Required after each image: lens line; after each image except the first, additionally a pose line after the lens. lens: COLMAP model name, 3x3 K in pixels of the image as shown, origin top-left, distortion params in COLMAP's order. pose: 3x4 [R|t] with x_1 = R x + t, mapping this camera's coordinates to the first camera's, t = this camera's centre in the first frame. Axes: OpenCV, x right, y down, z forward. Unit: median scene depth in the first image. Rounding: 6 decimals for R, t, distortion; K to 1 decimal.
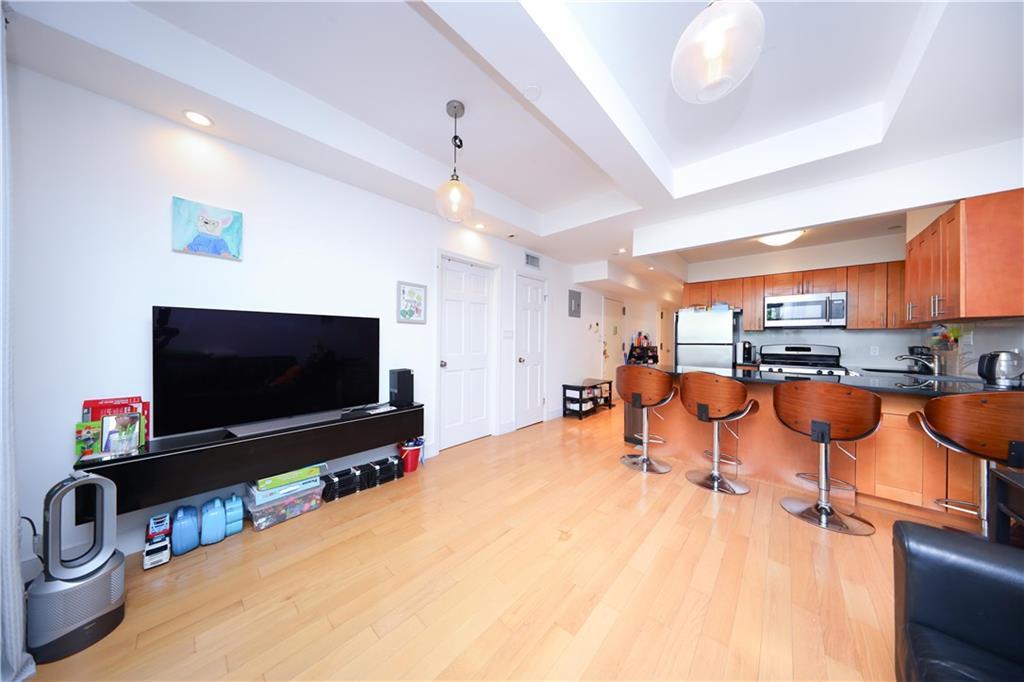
lens RADIAL K [[299.5, 0, 495.6], [0, 299.5, 339.1], [0, 0, 1]] dist [-0.013623, -0.000022]
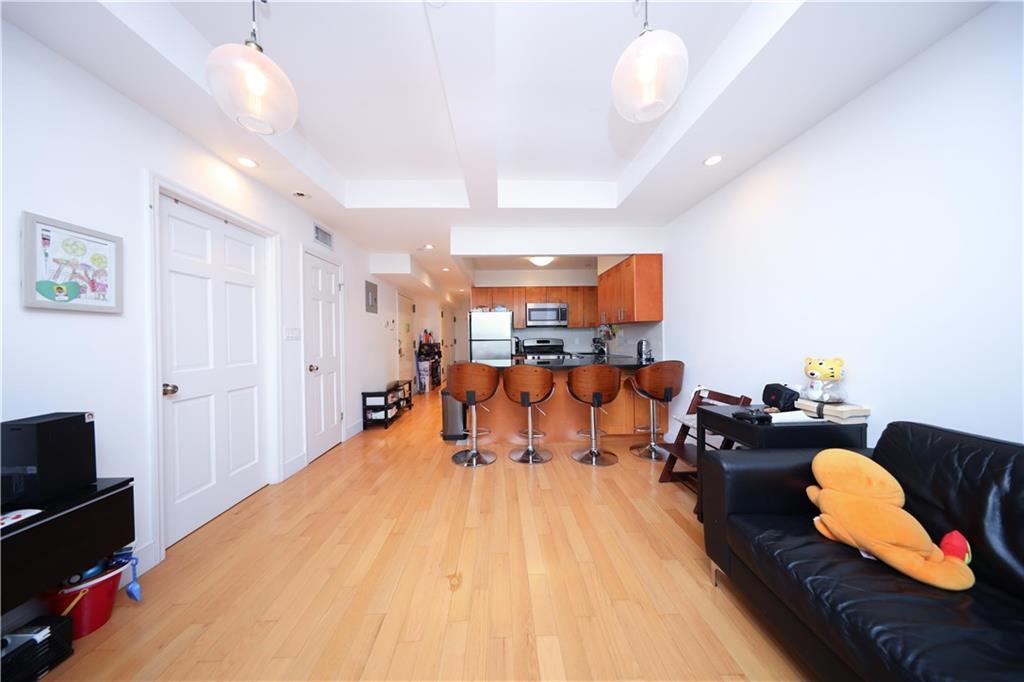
lens RADIAL K [[296.3, 0, 506.6], [0, 296.3, 337.1], [0, 0, 1]] dist [-0.004133, -0.000027]
pose [[0.691788, -0.018950, 0.721852, -0.117770], [0.016728, 0.999808, 0.010216, -0.005867], [-0.721907, 0.005008, 0.691972, 0.161519]]
